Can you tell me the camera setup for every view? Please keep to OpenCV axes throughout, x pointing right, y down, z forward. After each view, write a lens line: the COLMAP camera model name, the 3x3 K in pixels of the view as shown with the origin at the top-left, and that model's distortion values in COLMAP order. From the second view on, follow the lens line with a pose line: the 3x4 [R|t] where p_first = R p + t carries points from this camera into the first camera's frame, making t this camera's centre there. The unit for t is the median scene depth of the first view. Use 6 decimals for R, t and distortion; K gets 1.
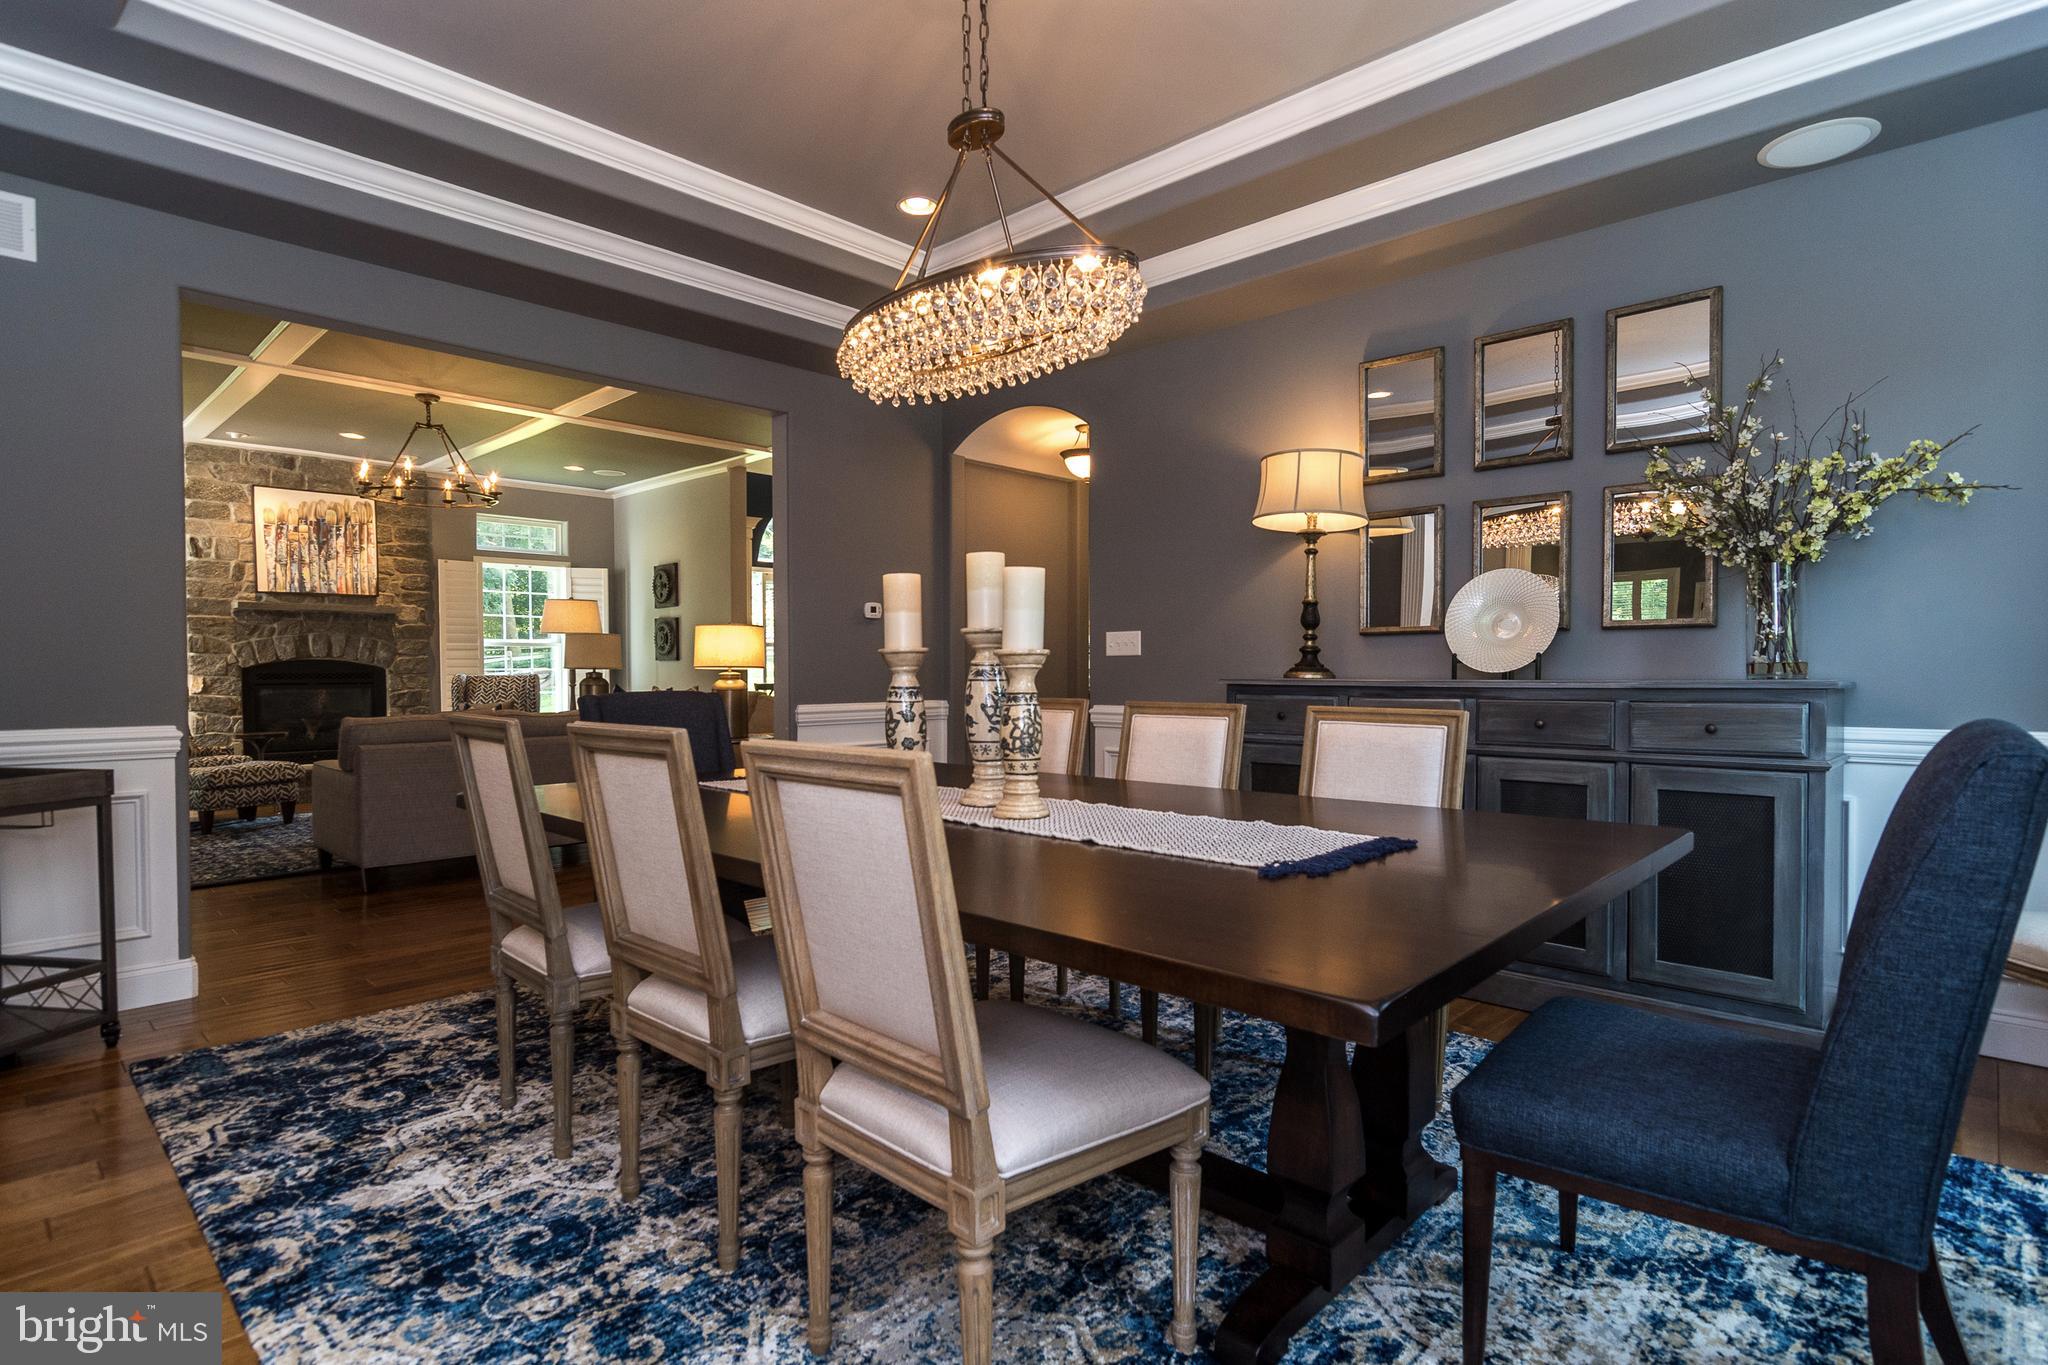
lens RADIAL K [[1045.3, 0, 1017.7], [0, 1045.3, 687.0], [0, 0, 1]] dist [-0.007642, -0.000419]
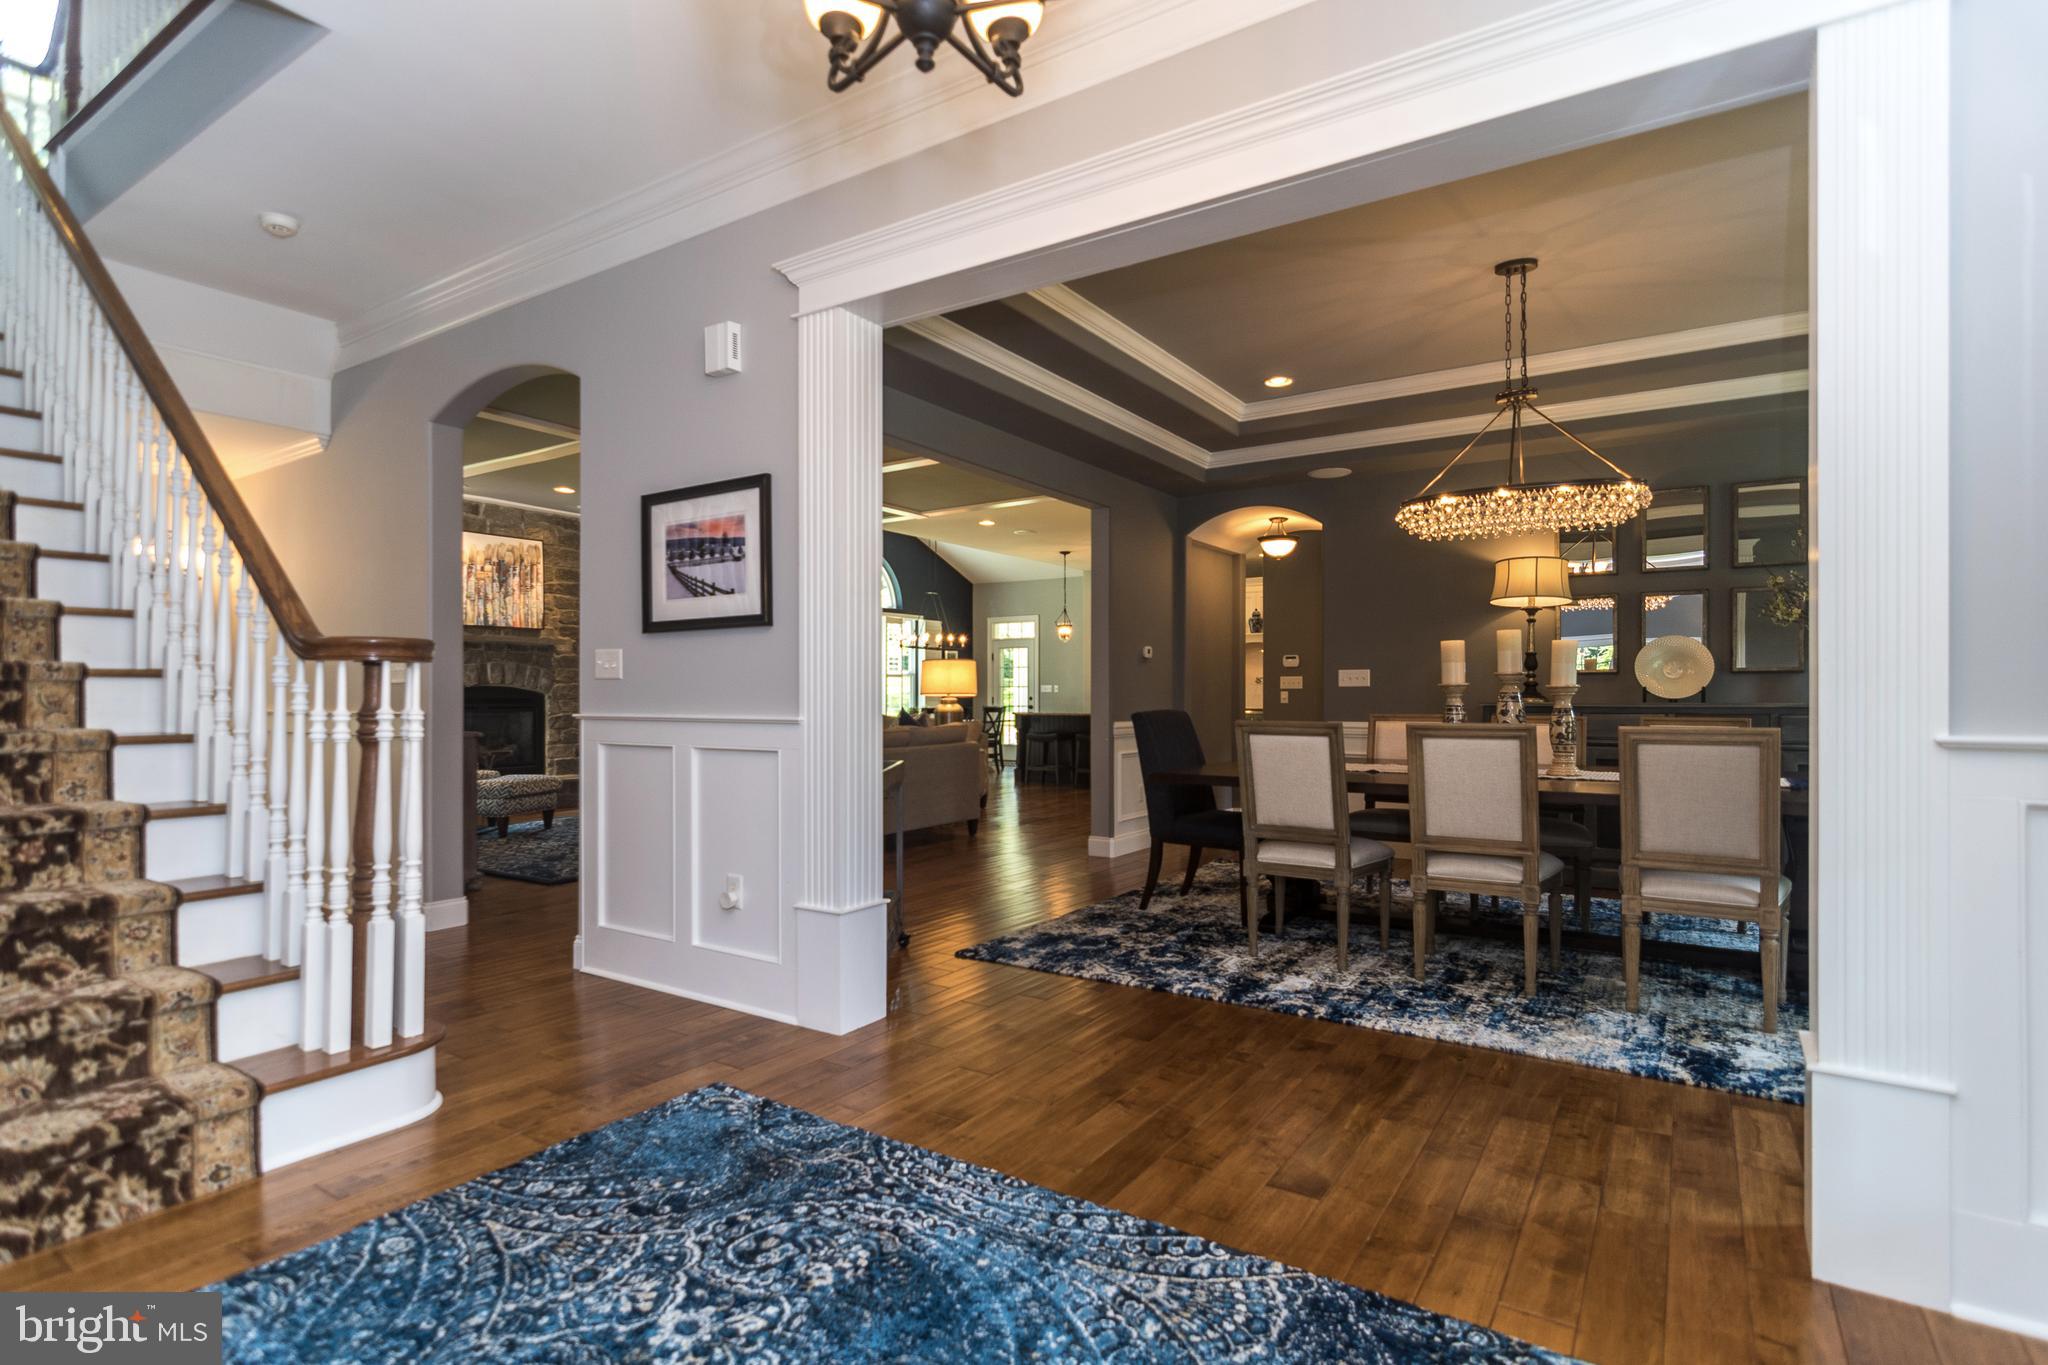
lens RADIAL K [[1007.0, 0, 1006.9], [0, 1007.0, 684.6], [0, 0, 1]] dist [0.000657, 0.003367]
pose [[0.985601, 0.005134, 0.169011, -0.327767], [0.000032, 0.999533, -0.030551, 0.004902], [-0.169089, 0.030117, 0.985141, -0.152495]]
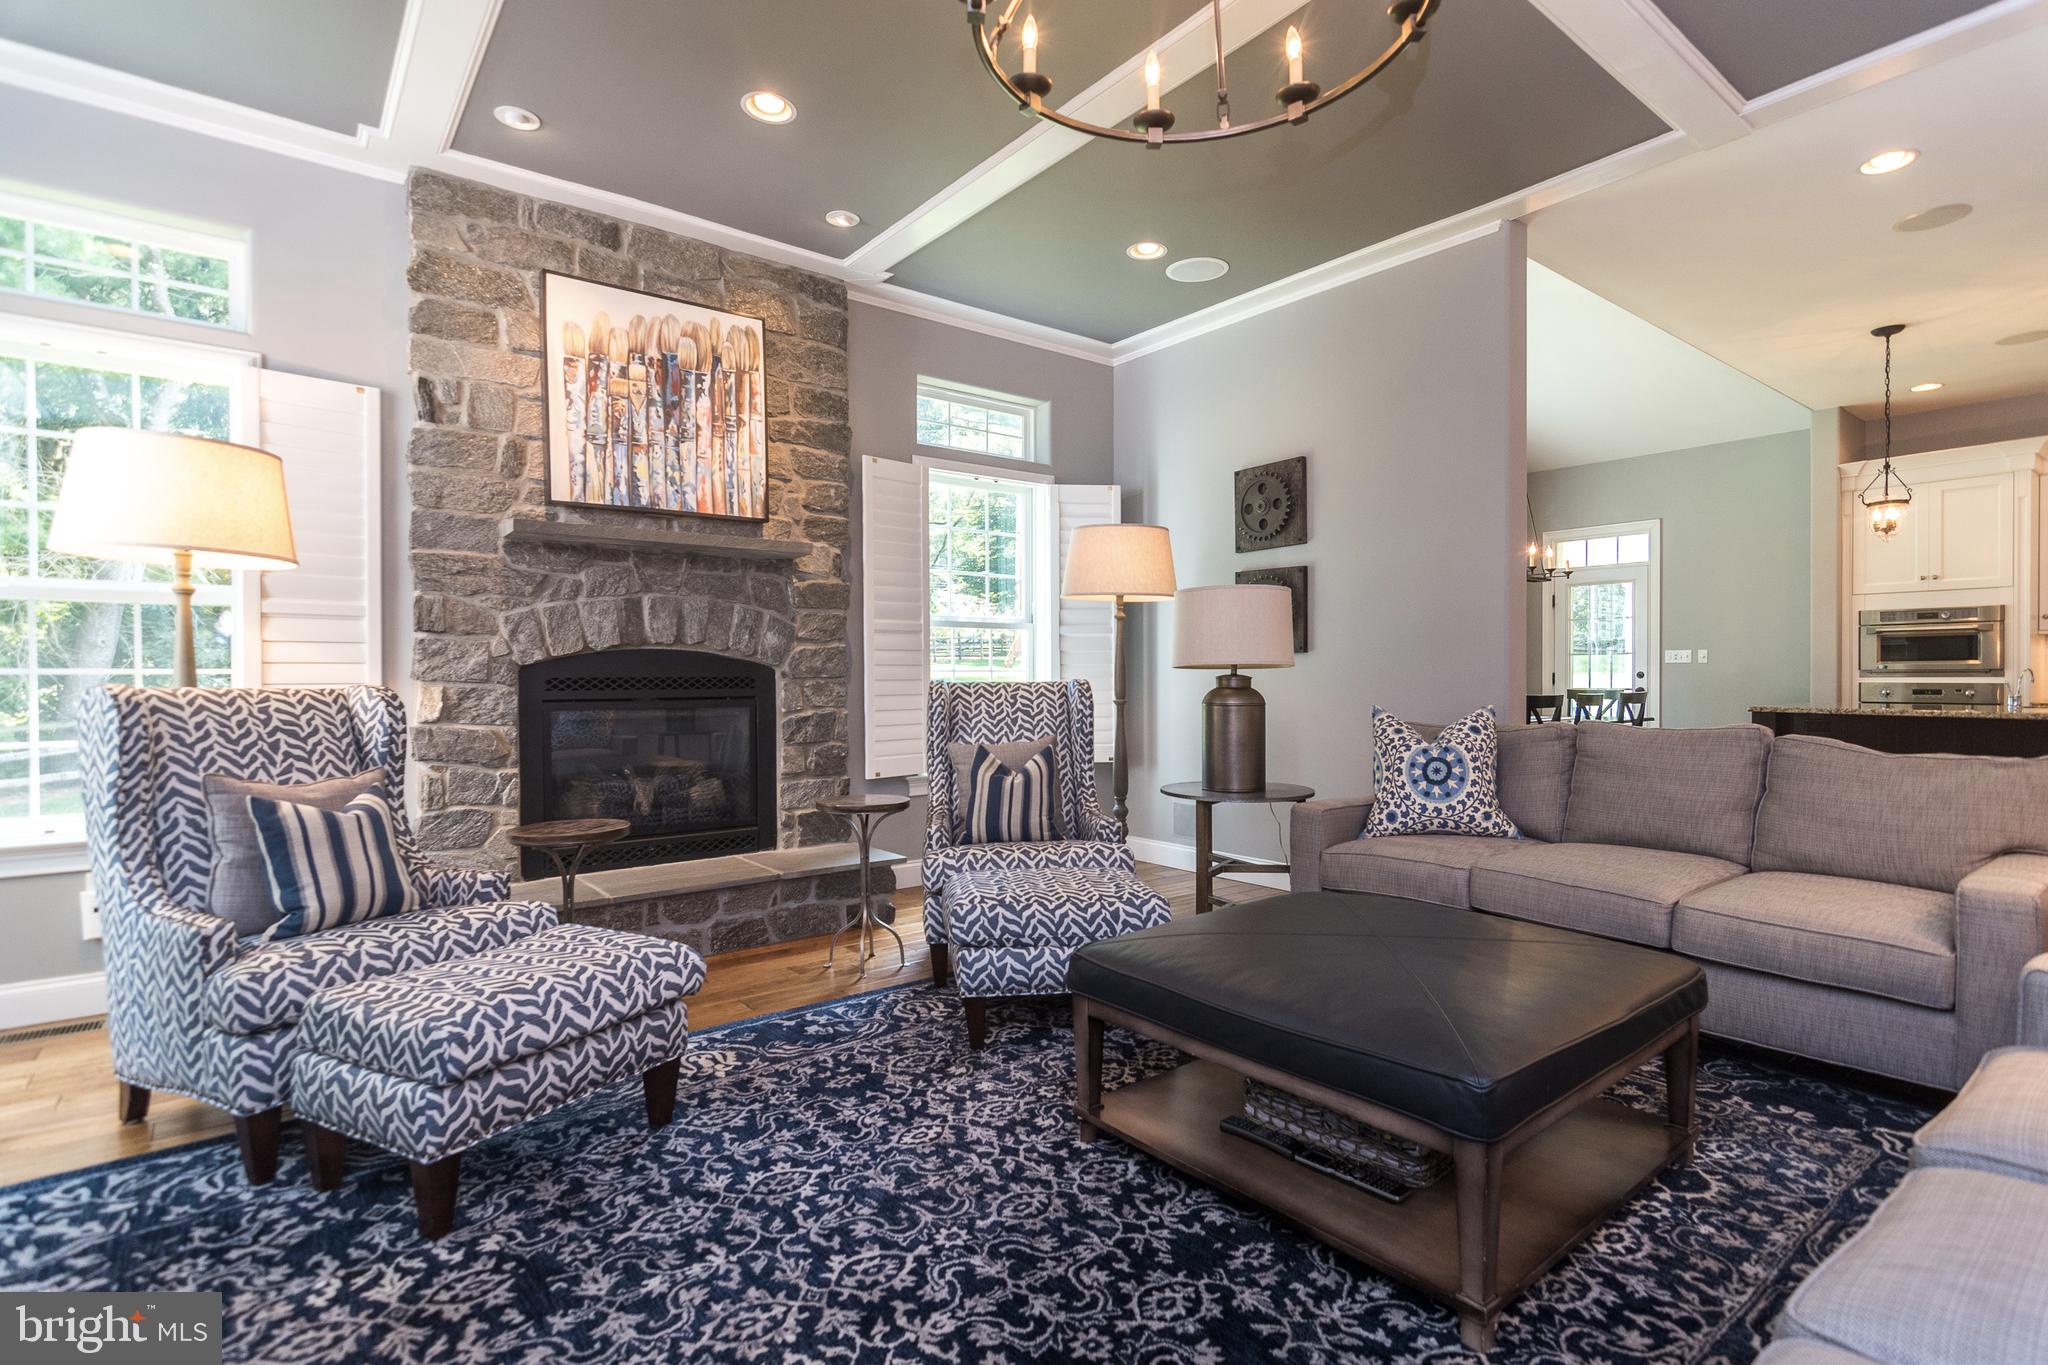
lens RADIAL K [[1007.0, 0, 994.5], [0, 1007.0, 682.4], [0, 0, 1]] dist [0.000657, 0.003367]
pose [[0.985001, 0.002996, -0.172521, -0.455121], [-0.004633, 0.999948, -0.009085, -0.007617], [0.172485, 0.009748, 0.984964, 0.589088]]
